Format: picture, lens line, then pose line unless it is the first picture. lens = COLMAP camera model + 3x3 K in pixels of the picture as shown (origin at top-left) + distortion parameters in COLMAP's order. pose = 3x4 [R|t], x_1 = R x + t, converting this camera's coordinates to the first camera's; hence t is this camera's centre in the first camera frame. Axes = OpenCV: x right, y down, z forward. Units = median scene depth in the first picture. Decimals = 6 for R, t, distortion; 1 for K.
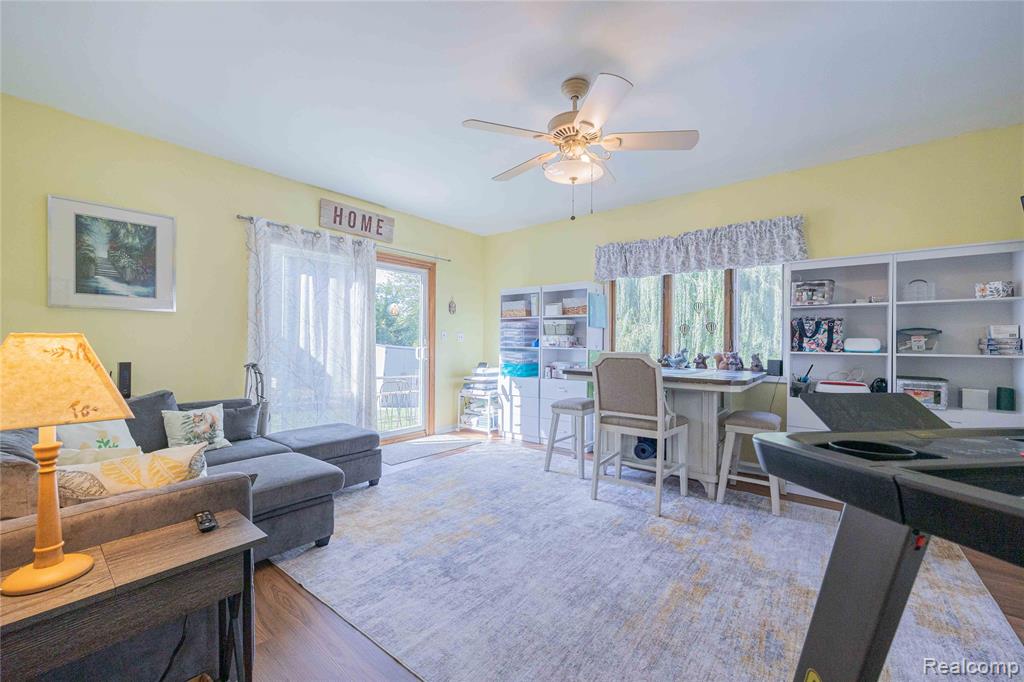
lens RADIAL K [[409.1, 0, 514.1], [0, 409.1, 341.2], [0, 0, 1]] dist [-0.002859, -0.000653]
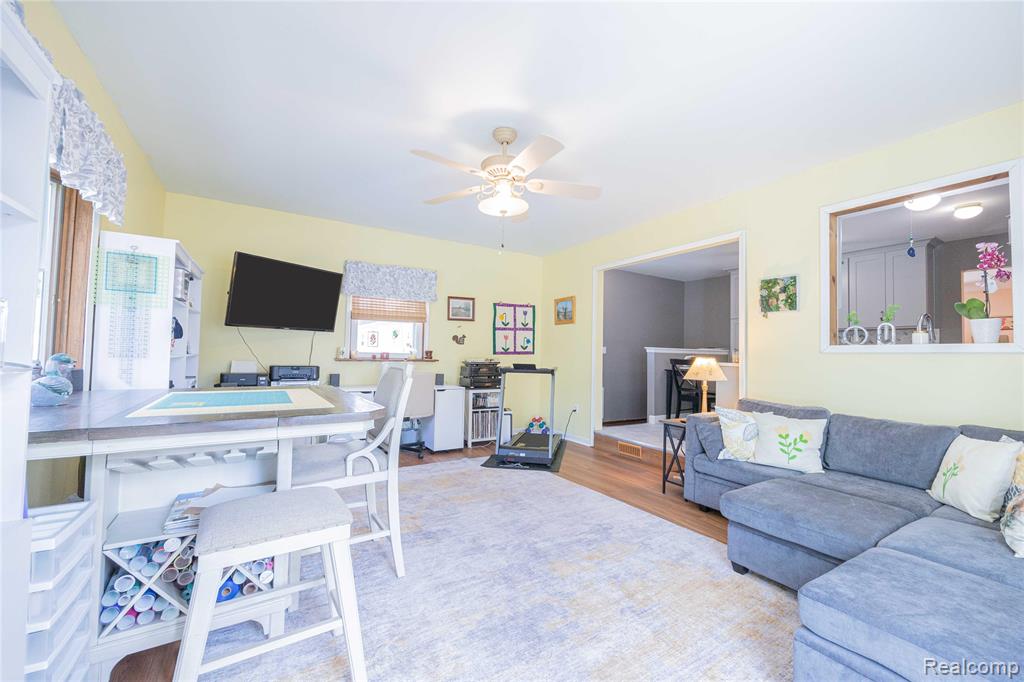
lens RADIAL K [[409.1, 0, 514.1], [0, 409.1, 341.2], [0, 0, 1]] dist [-0.002859, -0.000653]
pose [[-0.945909, -0.020509, 0.323783, -0.206714], [-0.031754, 0.999061, -0.029483, 0.000647], [-0.322874, -0.038170, -0.945672, 1.624267]]
